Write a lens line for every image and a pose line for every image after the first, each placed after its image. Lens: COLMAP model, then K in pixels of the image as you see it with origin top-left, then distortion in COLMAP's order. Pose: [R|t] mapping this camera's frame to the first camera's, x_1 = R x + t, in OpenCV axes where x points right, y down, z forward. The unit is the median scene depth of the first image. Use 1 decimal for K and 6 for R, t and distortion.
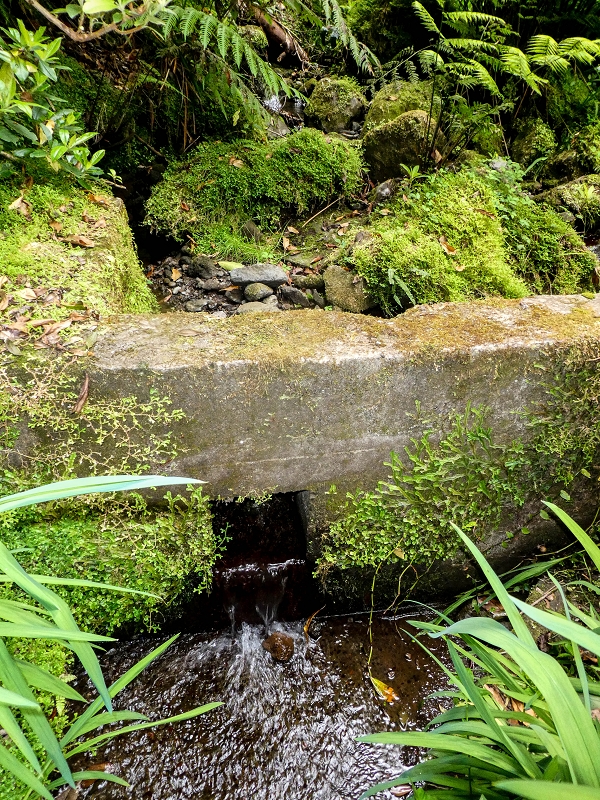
lens RADIAL K [[561.6, 0, 299.7], [0, 561.6, 419.7], [0, 0, 1]] dist [-0.003418, -0.079778]
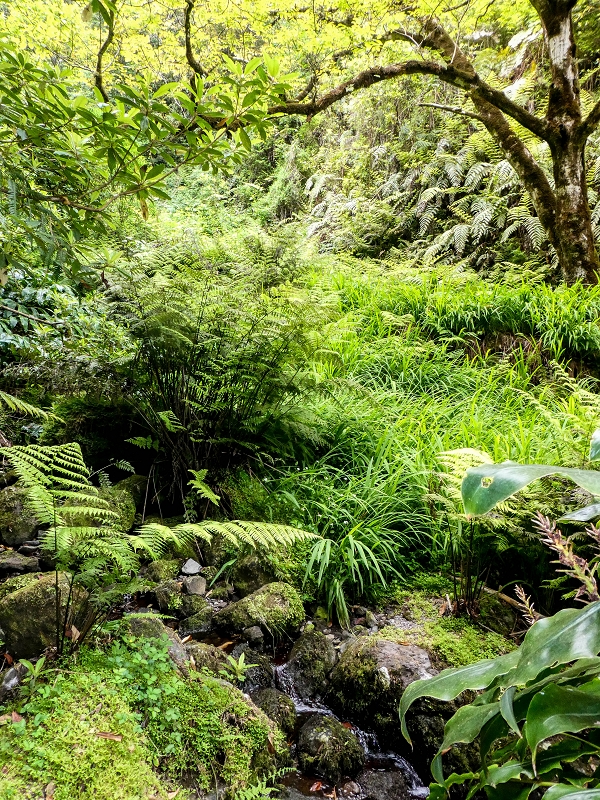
lens RADIAL K [[570.9, 0, 300.0], [0, 570.9, 400.0], [0, 0, 1]] dist [-0.002467, -0.006168]
pose [[0.914506, 0.015747, 0.404266, 0.198005], [0.214395, 0.828536, -0.517265, -0.231896], [-0.343094, 0.559714, 0.754325, -0.002171]]
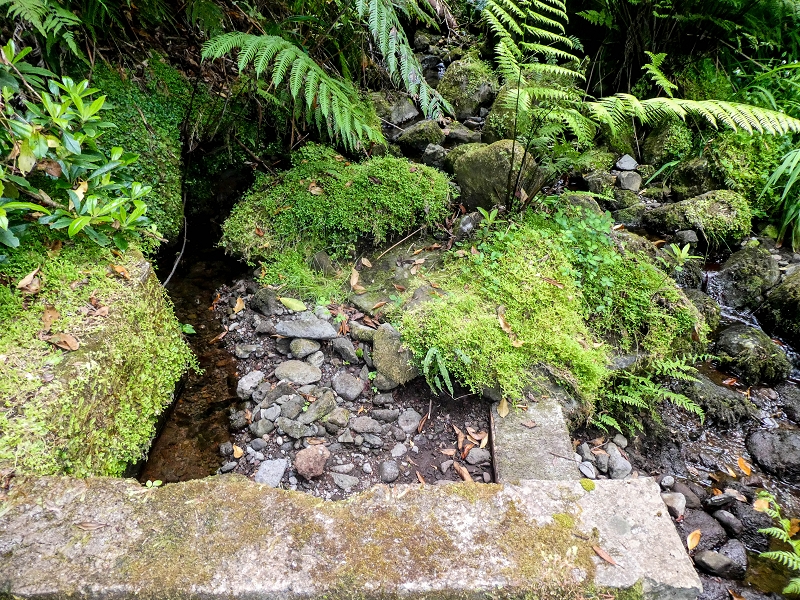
lens RADIAL K [[575.8, 0, 400.0], [0, 575.8, 300.0], [0, 0, 1]] dist [-0.042589, 0.000672]
pose [[0.992609, 0.067083, -0.101127, 0.148156], [-0.075719, 0.993574, -0.084125, -0.197516], [0.094833, 0.091161, 0.991310, 0.042330]]
